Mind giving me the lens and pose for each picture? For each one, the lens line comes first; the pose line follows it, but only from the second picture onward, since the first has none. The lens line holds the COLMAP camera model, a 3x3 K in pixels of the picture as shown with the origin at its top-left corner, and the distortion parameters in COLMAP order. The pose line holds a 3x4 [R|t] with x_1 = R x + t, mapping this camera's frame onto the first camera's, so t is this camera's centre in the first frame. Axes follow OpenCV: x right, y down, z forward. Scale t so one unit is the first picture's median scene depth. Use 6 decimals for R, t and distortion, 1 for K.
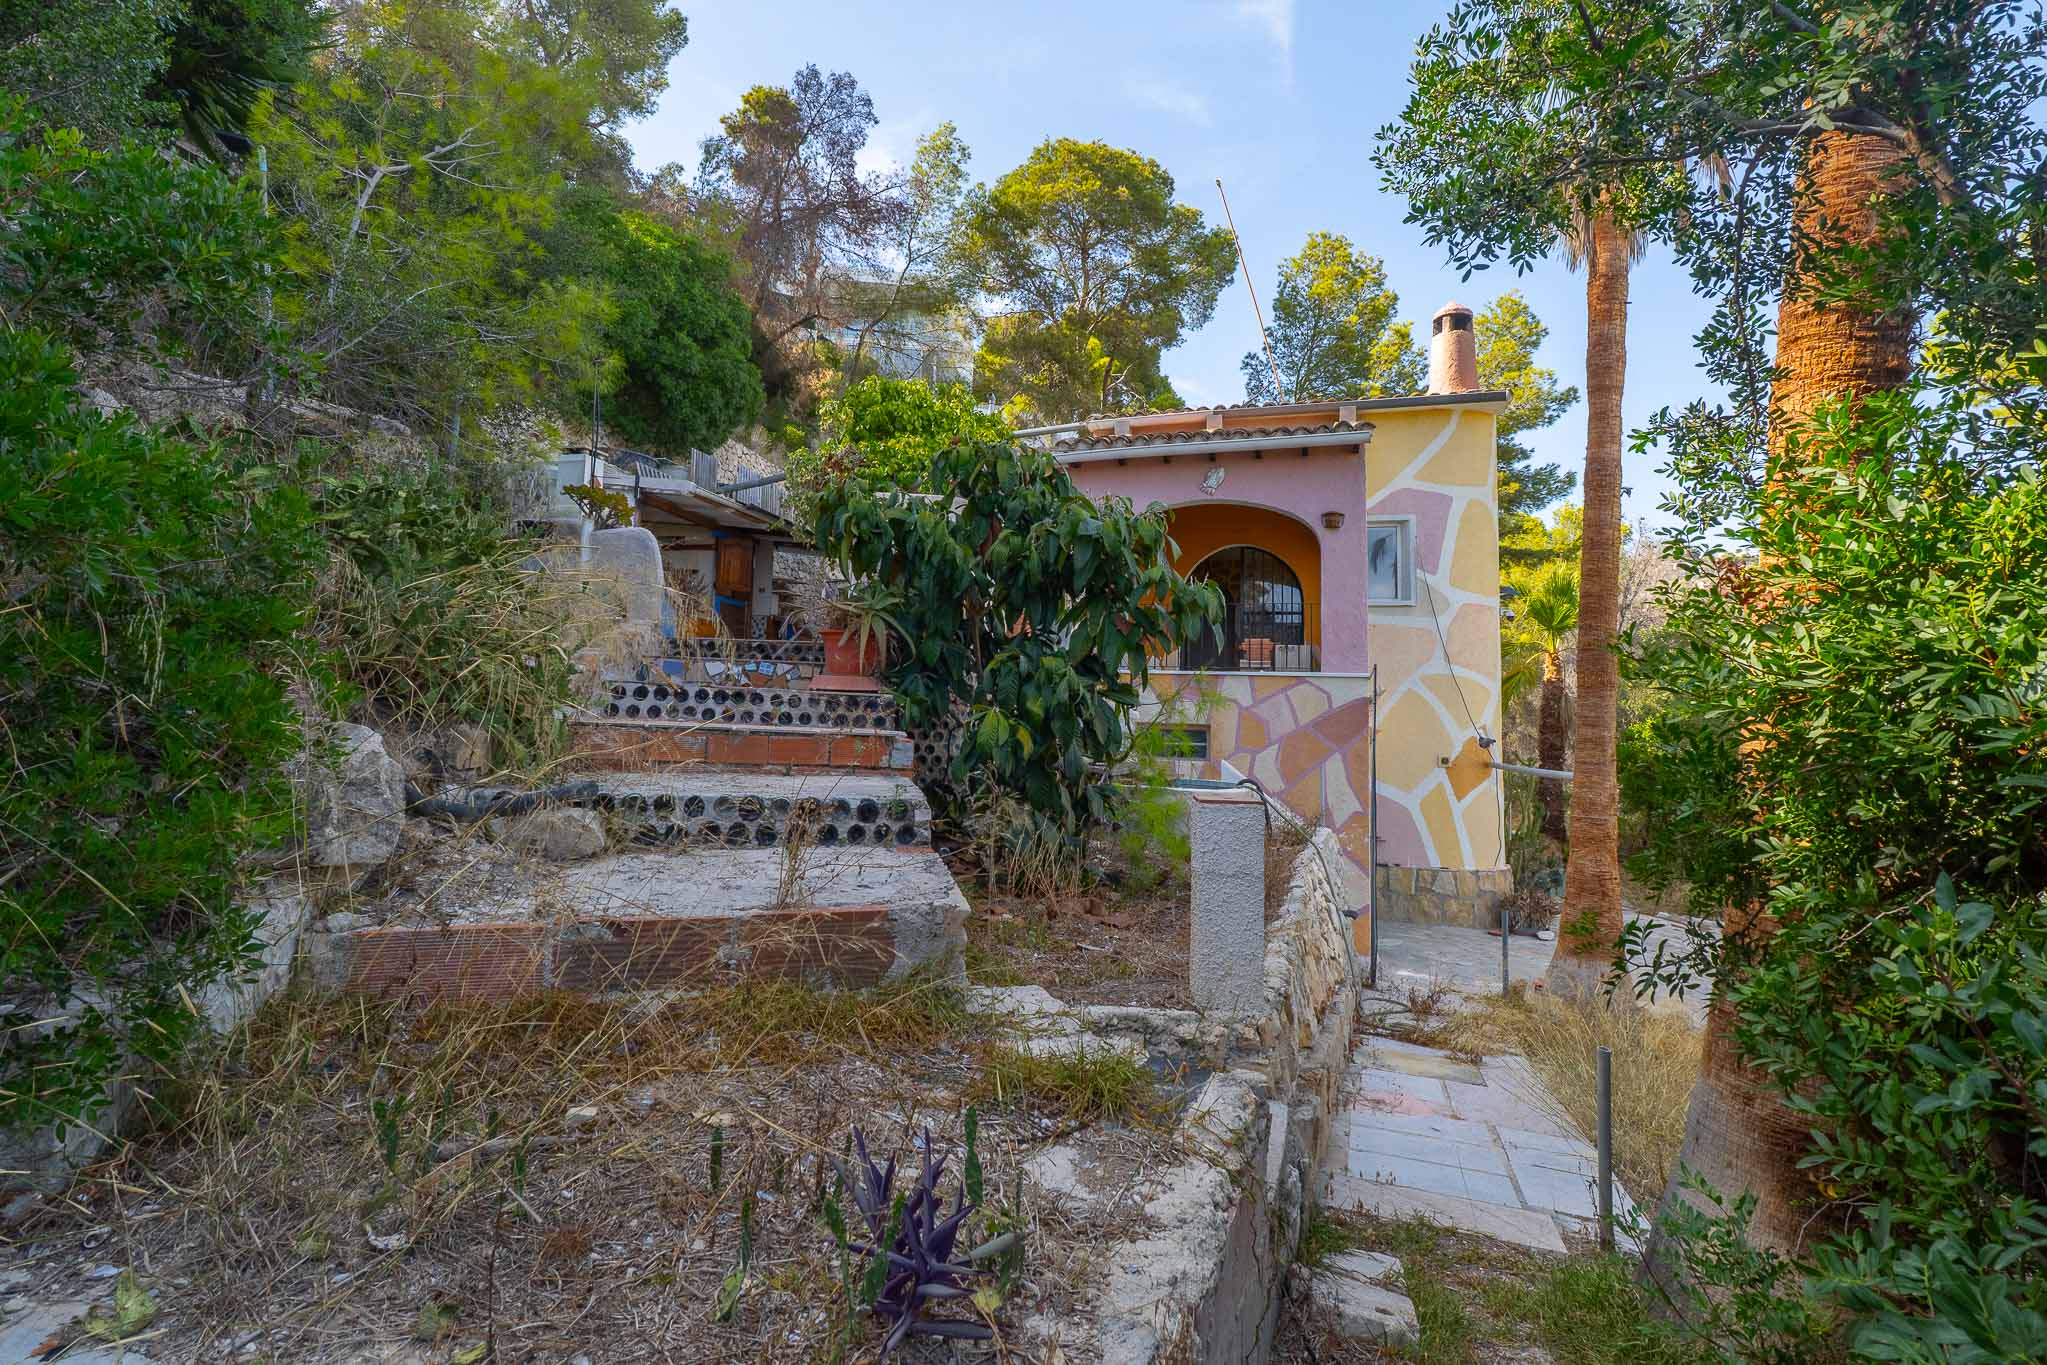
lens RADIAL K [[1015.9, 0, 1018.8], [0, 1015.9, 687.7], [0, 0, 1]] dist [-0.000135, -0.000361]
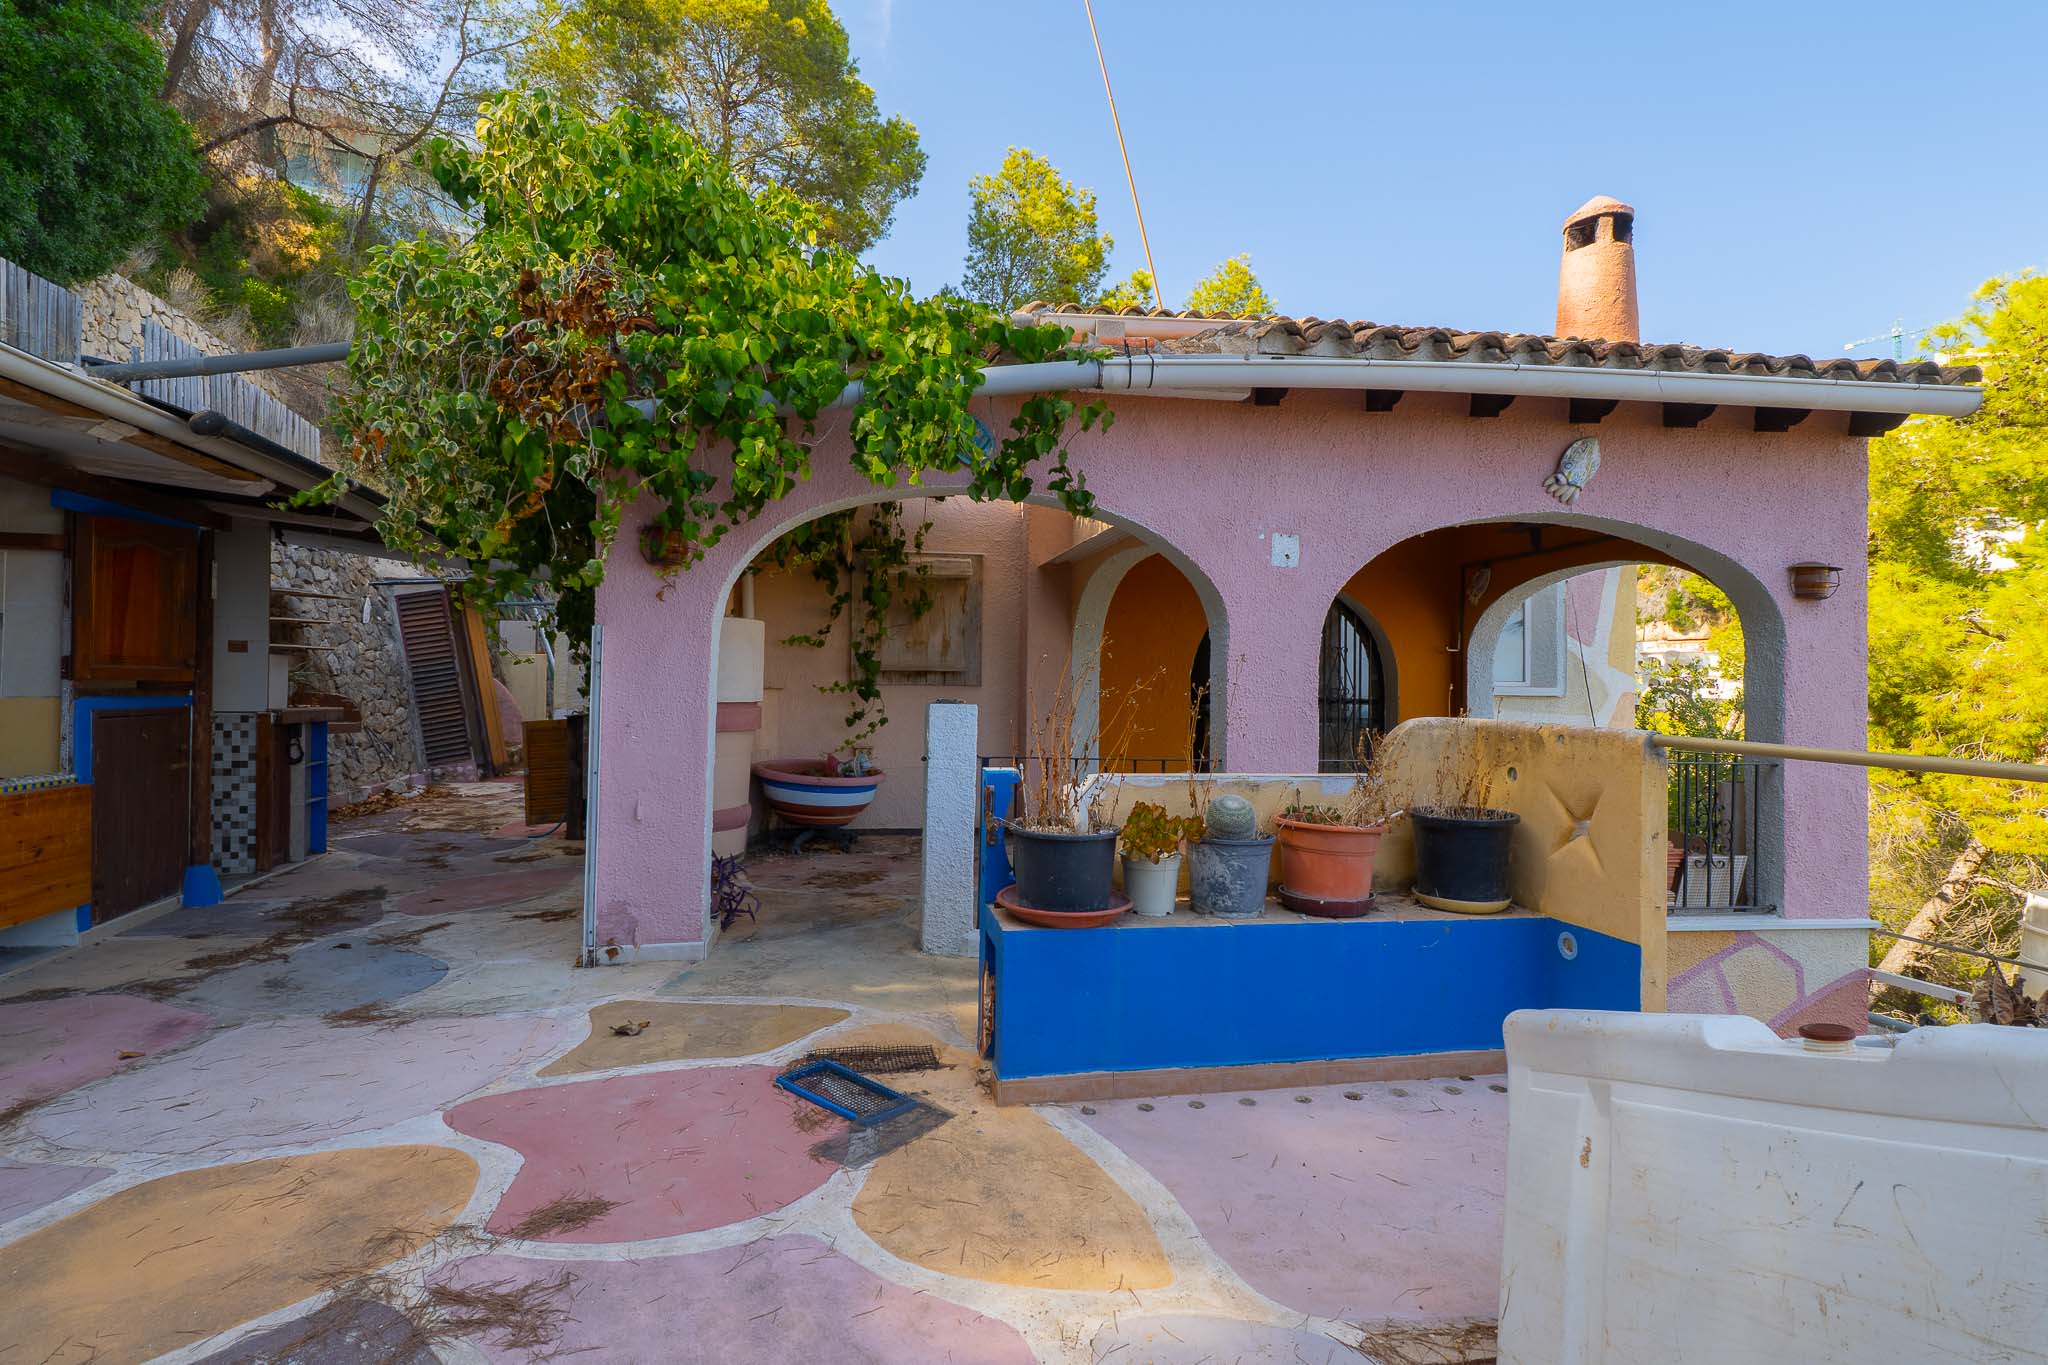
lens RADIAL K [[1016.4, 0, 1019.3], [0, 1016.4, 687.7], [0, 0, 1]] dist [-0.000135, -0.000361]
pose [[0.905046, -0.013033, 0.425114, -0.093878], [-0.004462, 0.999184, 0.040134, -0.060899], [-0.425290, -0.038220, 0.904250, 0.335170]]
